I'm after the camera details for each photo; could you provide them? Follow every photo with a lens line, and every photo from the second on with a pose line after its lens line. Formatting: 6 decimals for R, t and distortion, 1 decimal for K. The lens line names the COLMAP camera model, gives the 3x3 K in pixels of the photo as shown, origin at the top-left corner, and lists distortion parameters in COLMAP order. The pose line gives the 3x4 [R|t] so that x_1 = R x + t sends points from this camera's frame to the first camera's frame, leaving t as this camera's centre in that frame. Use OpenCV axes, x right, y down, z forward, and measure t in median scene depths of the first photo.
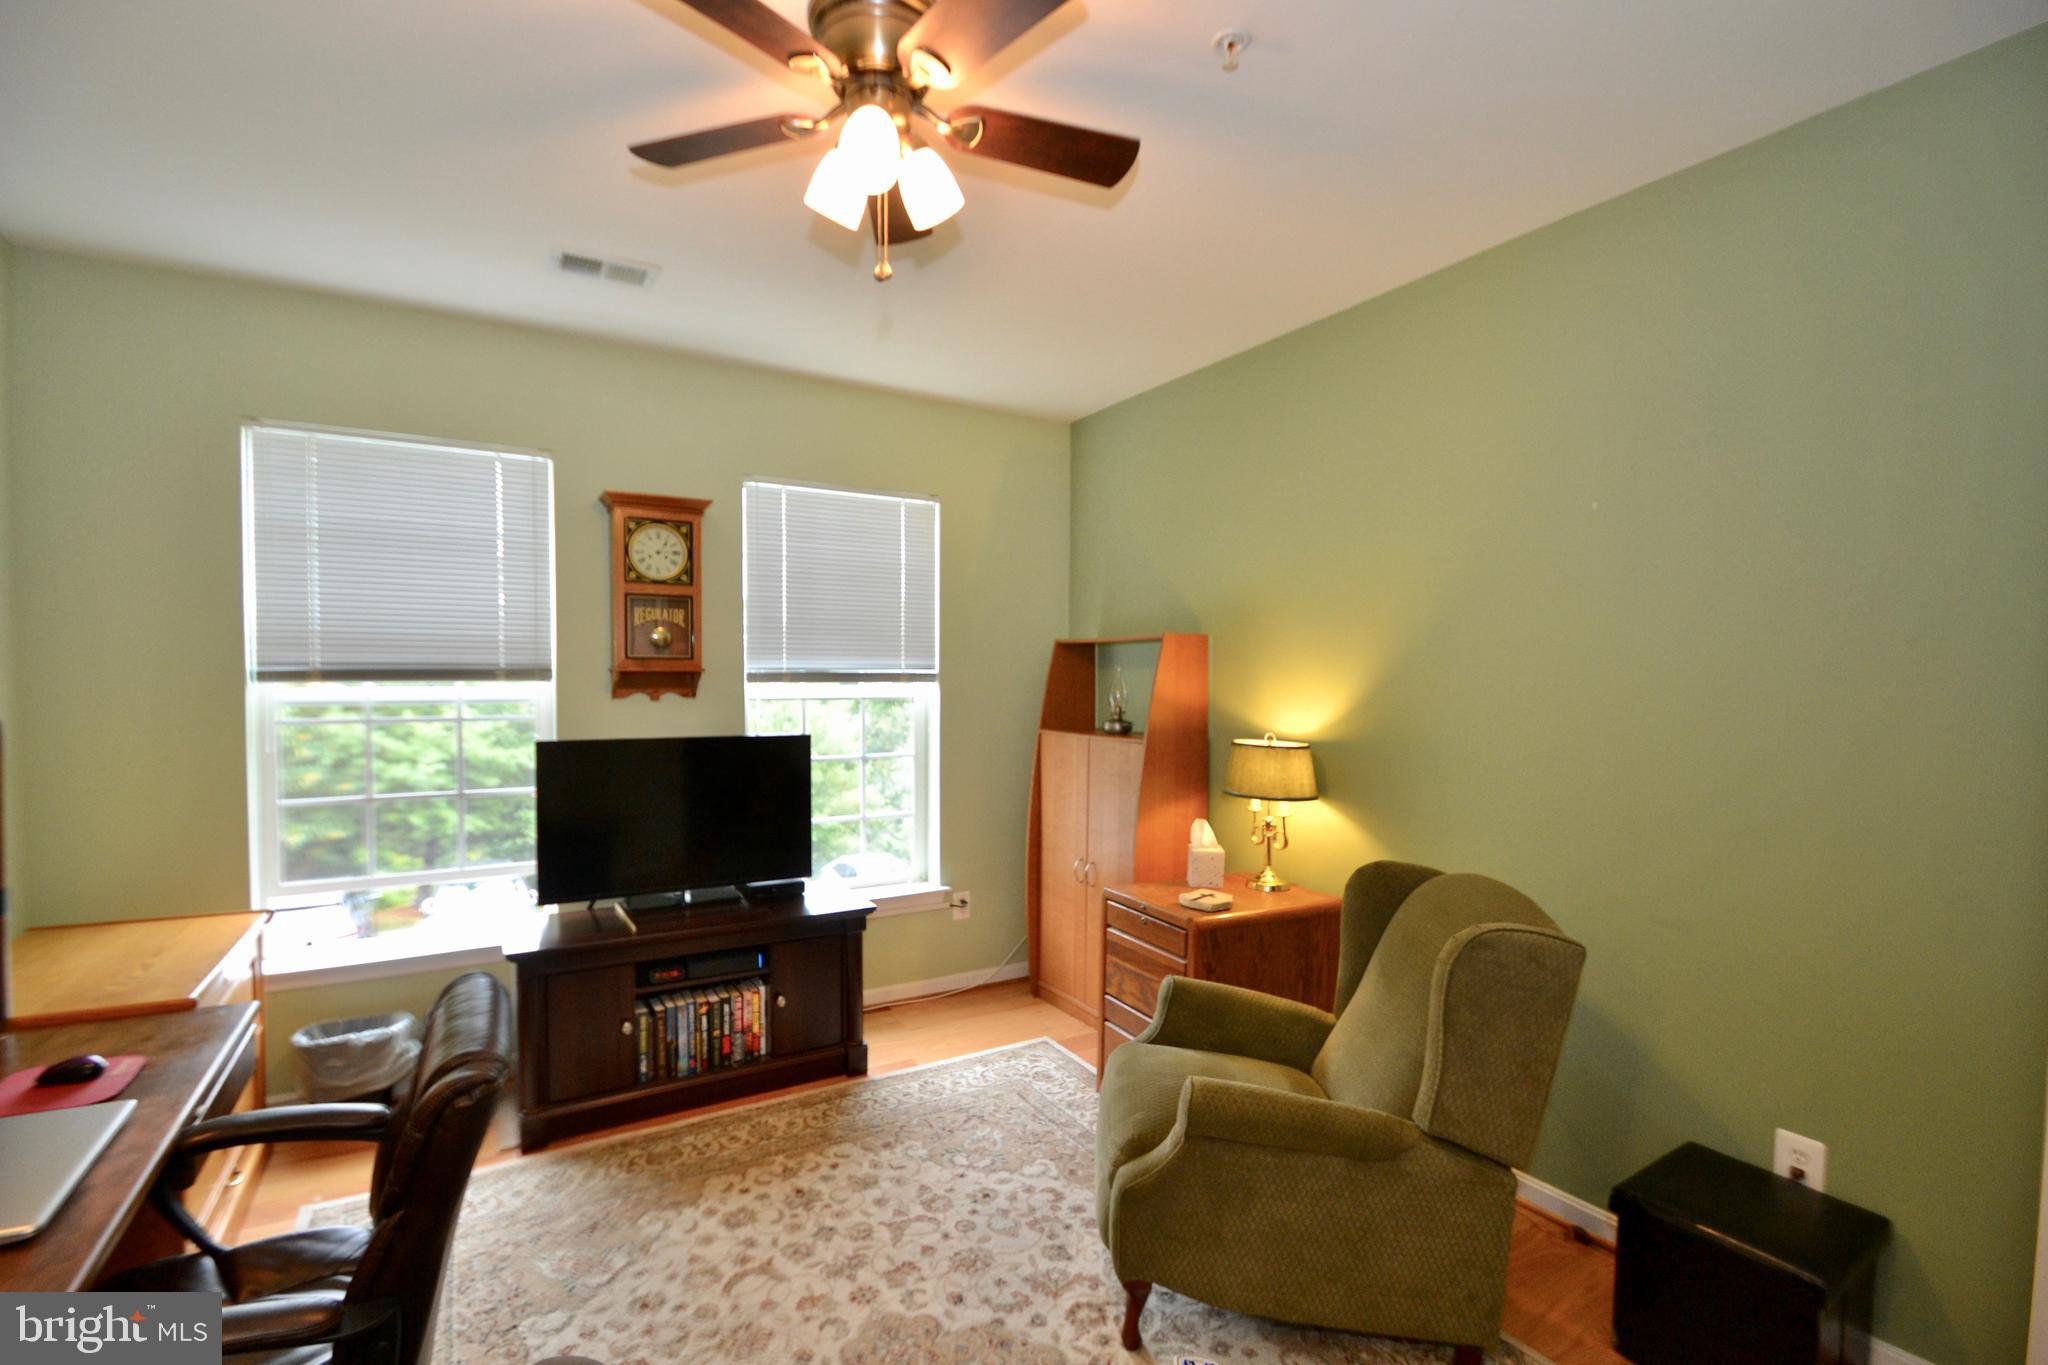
lens RADIAL K [[909.1, 0, 1003.6], [0, 909.1, 700.4], [0, 0, 1]] dist [0.015329, -0.017865]
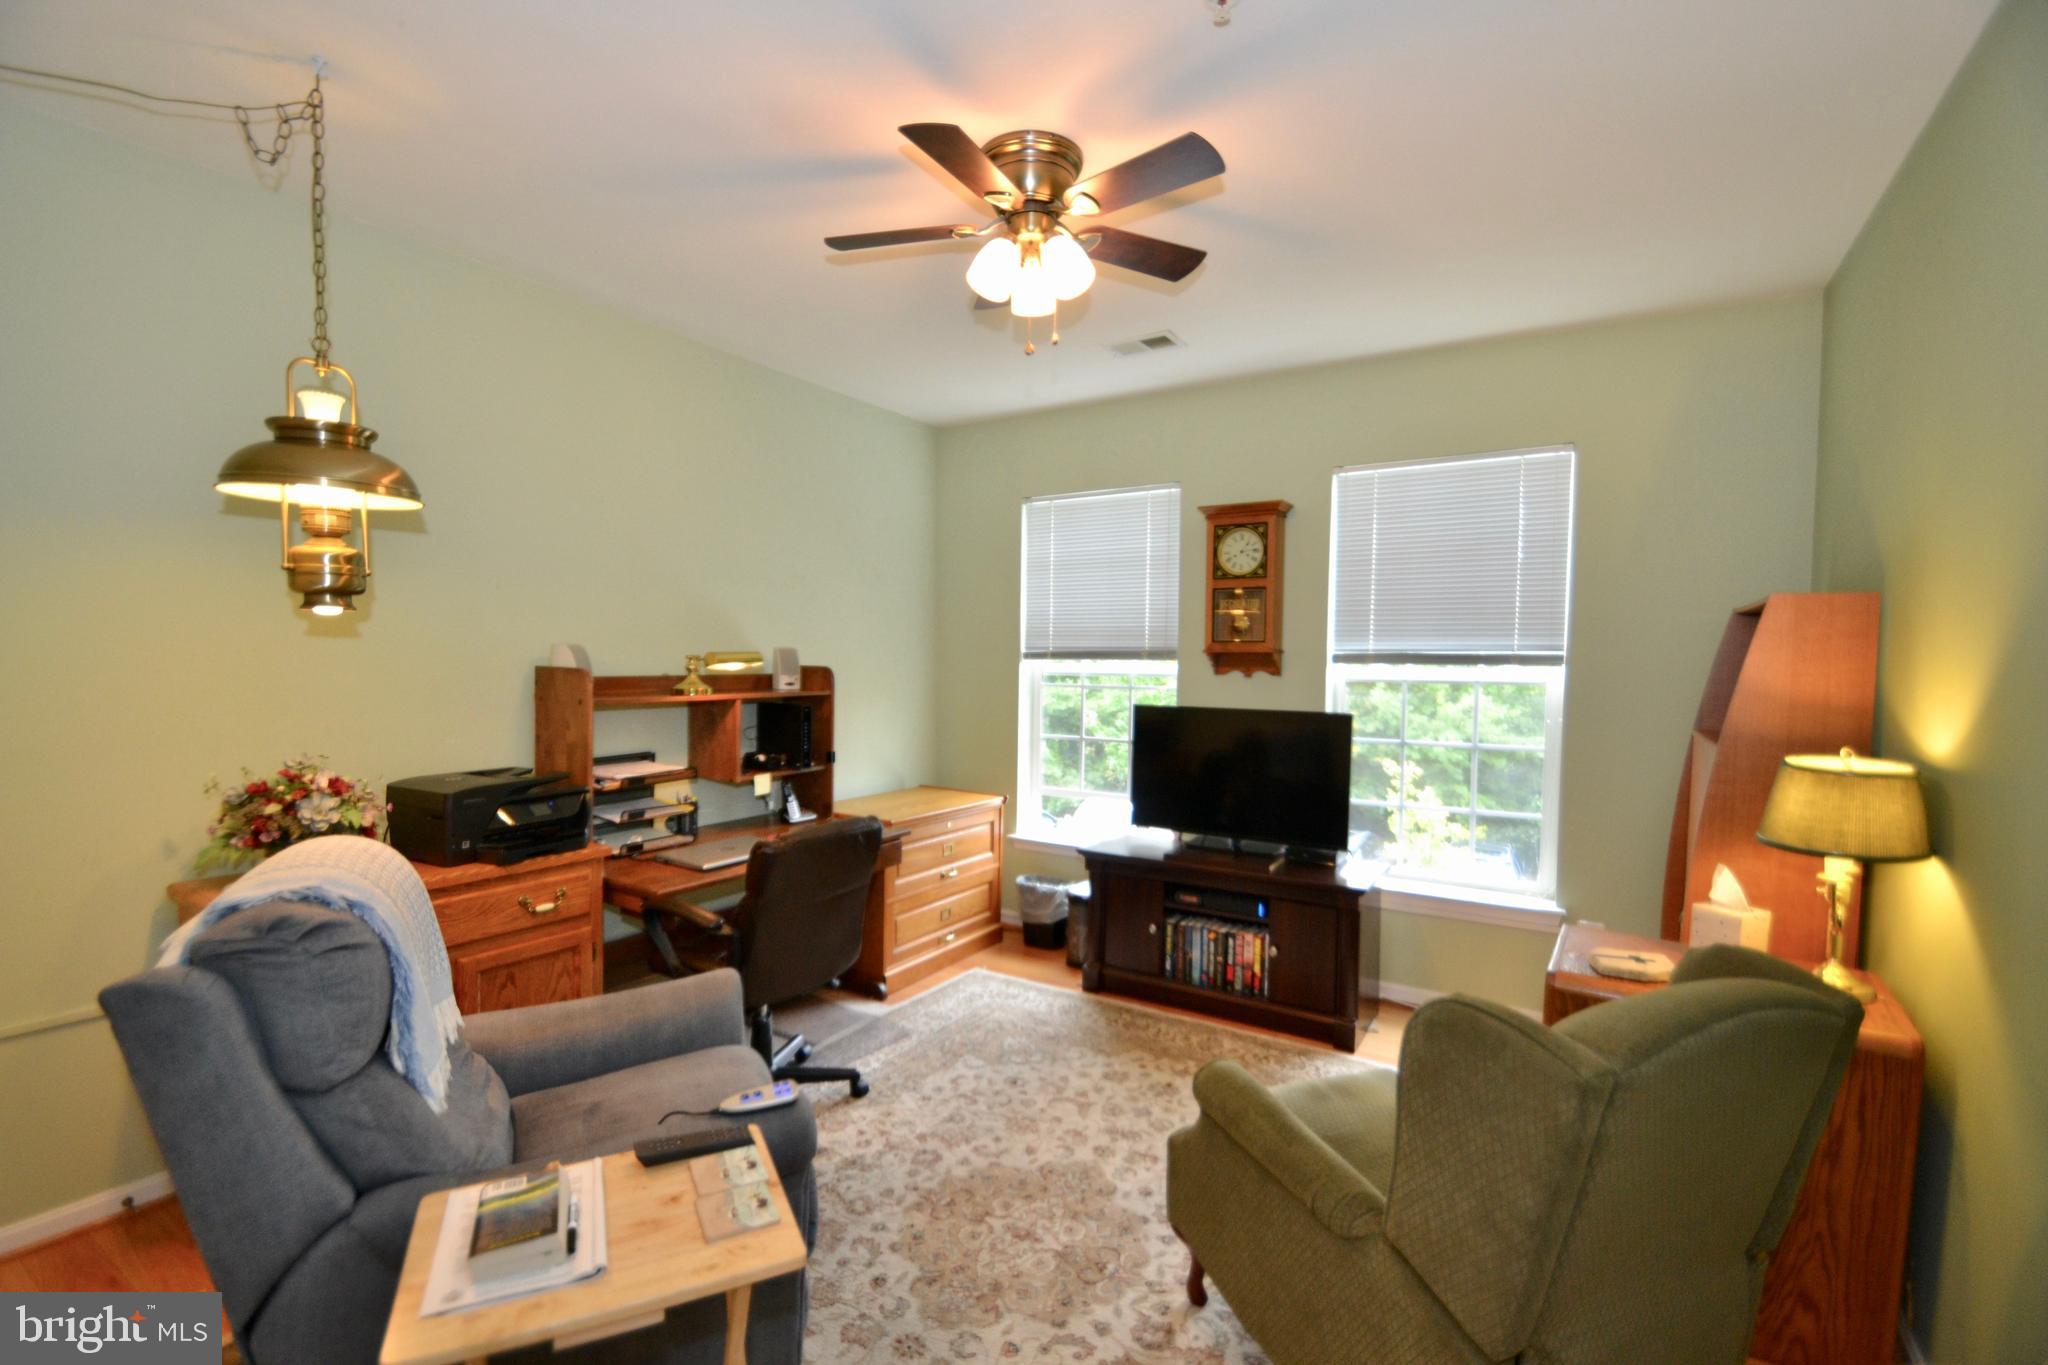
lens RADIAL K [[914.9, 0, 1002.5], [0, 914.9, 703.8], [0, 0, 1]] dist [0.012842, -0.015841]
pose [[0.450254, 0.046803, -0.891673, 0.568750], [-0.031920, 0.998831, 0.036309, 0.000954], [0.892330, 0.012114, 0.451222, 0.198837]]
